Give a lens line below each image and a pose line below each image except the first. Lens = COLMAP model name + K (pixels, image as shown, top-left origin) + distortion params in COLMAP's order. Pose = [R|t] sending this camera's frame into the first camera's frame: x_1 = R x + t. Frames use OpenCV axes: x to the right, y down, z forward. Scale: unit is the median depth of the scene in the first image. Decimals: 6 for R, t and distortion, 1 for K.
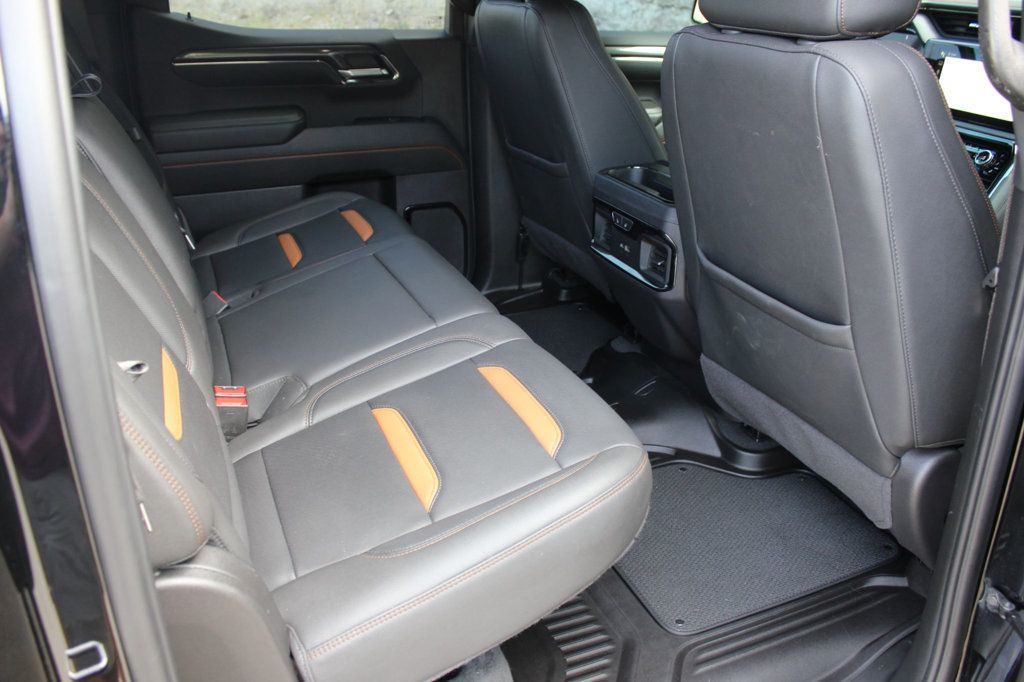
lens RADIAL K [[846.9, 0, 518.3], [0, 846.9, 343.7], [0, 0, 1]] dist [-0.162702, 0.133533]
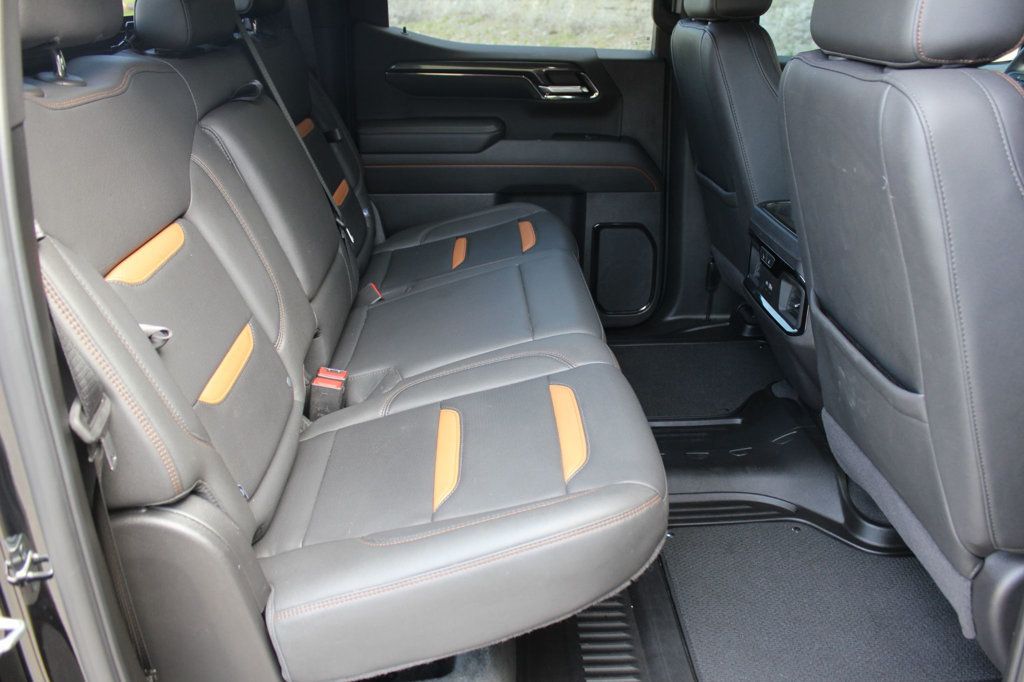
lens RADIAL K [[846.9, 0, 518.3], [0, 846.9, 343.7], [0, 0, 1]] dist [-0.162702, 0.133533]
pose [[0.937859, 0.128840, -0.322213, 0.171460], [-0.136008, 0.990708, 0.000268, -0.010999], [0.319254, 0.043572, 0.946667, 0.026121]]
